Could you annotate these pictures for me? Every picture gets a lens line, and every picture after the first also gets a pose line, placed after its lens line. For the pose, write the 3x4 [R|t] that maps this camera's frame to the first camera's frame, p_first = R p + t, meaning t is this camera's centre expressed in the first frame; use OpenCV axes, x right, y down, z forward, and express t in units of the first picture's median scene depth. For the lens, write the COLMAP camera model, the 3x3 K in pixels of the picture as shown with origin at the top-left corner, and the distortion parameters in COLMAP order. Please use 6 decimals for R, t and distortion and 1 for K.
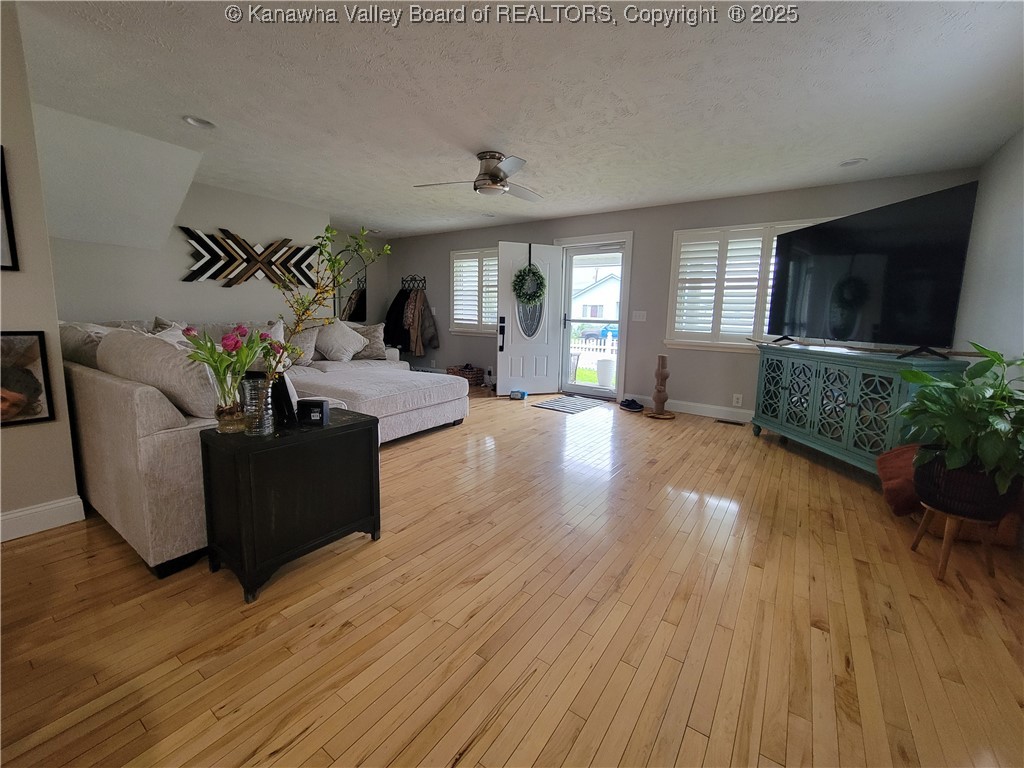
lens RADIAL K [[418.7, 0, 518.5], [0, 418.7, 369.1], [0, 0, 1]] dist [0.010010, -0.000031]
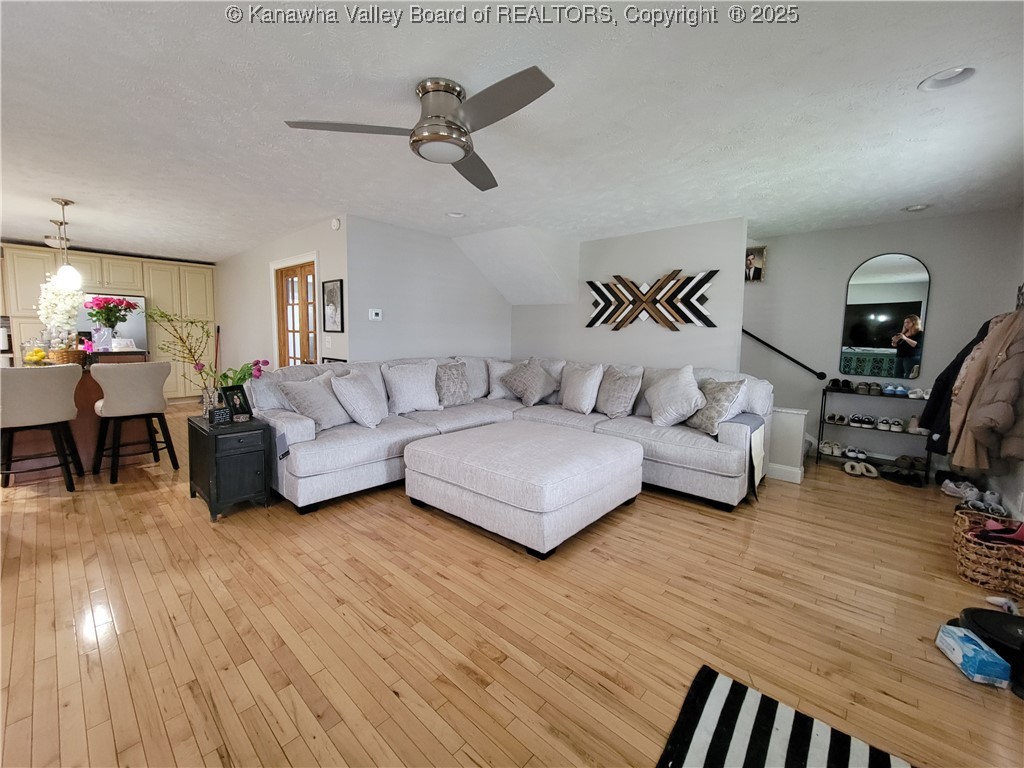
lens RADIAL K [[418.7, 0, 499.1], [0, 418.7, 369.2], [0, 0, 1]] dist [0.010010, -0.000031]
pose [[-0.140136, 0.061856, -0.988198, 0.390379], [-0.149959, 0.985208, 0.082935, -0.152820], [0.978710, 0.159811, -0.128788, 0.920541]]
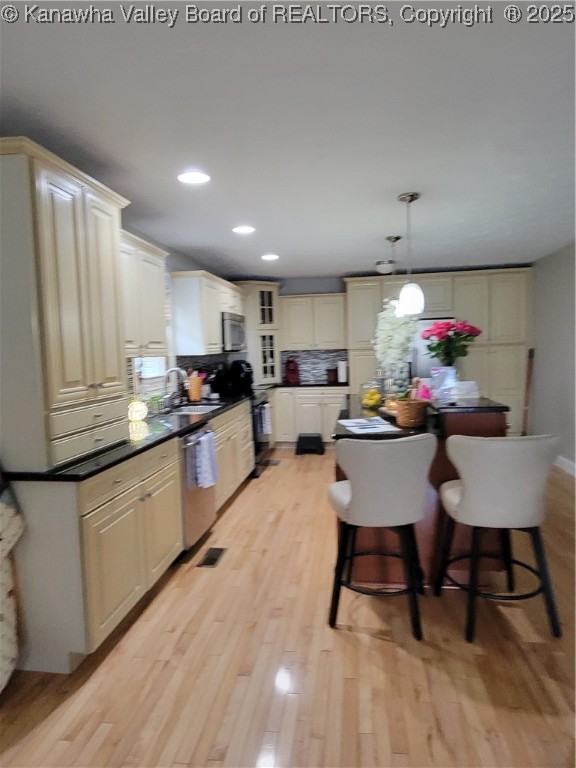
lens RADIAL K [[479.3, 0, 286.5], [0, 479.3, 382.8], [0, 0, 1]] dist [0.010825, -0.002068]
pose [[-0.896011, 0.035189, -0.442635, 0.143420], [-0.047570, 0.983511, 0.174482, -0.128326], [0.441476, 0.177394, -0.879562, 0.503162]]
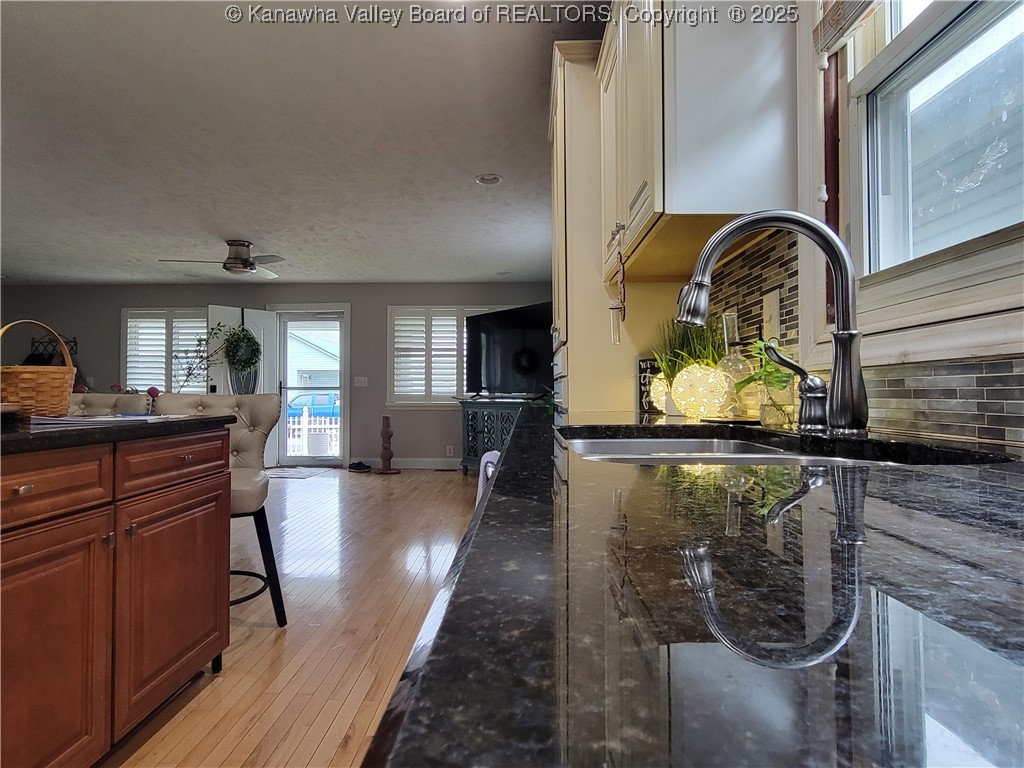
lens RADIAL K [[634.8, 0, 515.4], [0, 634.8, 375.6], [0, 0, 1]] dist [0.002103, -0.003148]
pose [[0.836365, -0.010531, 0.548073, -0.245916], [0.093754, 0.987832, -0.124089, 0.087369], [-0.540097, 0.155167, 0.827175, -0.499397]]
